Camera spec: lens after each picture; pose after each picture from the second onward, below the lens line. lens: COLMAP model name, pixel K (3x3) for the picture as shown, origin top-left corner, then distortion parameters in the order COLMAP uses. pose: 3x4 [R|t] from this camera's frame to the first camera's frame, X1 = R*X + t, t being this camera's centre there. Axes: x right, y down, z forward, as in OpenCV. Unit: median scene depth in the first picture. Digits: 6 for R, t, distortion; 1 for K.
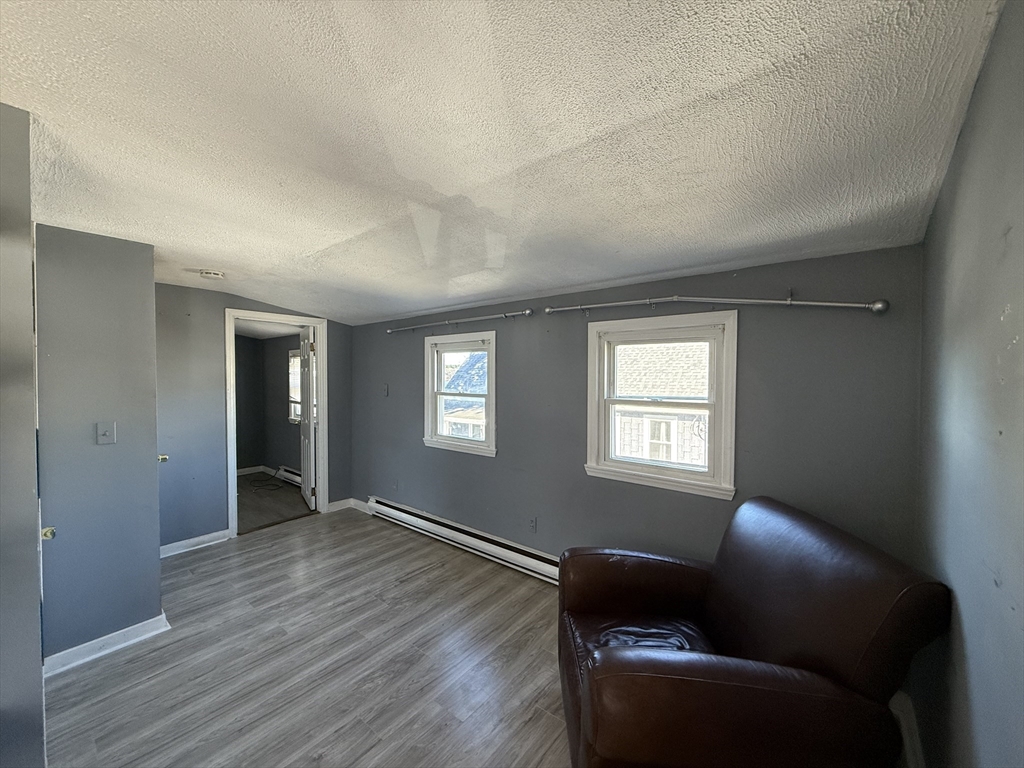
lens RADIAL K [[406.5, 0, 504.0], [0, 406.5, 384.0], [0, 0, 1]] dist [-0.000513, 0.000380]
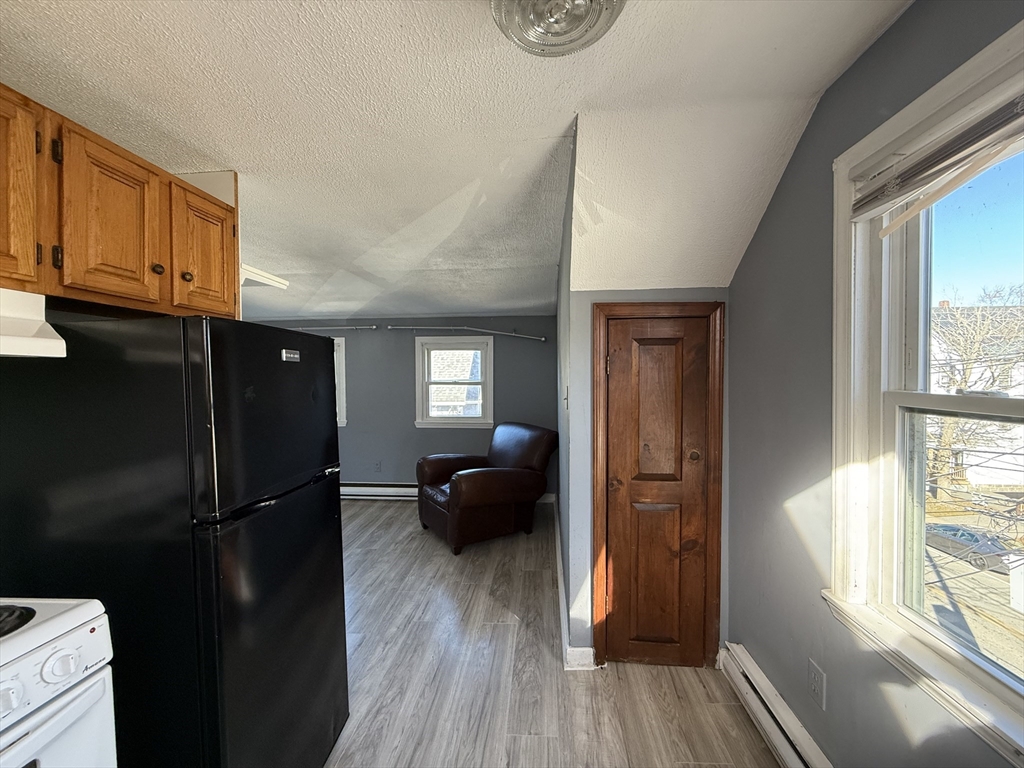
lens RADIAL K [[406.5, 0, 512.7], [0, 406.5, 384.7], [0, 0, 1]] dist [-0.000513, 0.000380]
pose [[0.816707, -0.017247, 0.576794, -0.500744], [0.018251, 0.999825, 0.004055, 0.054546], [-0.576764, 0.007215, 0.816879, -0.688458]]
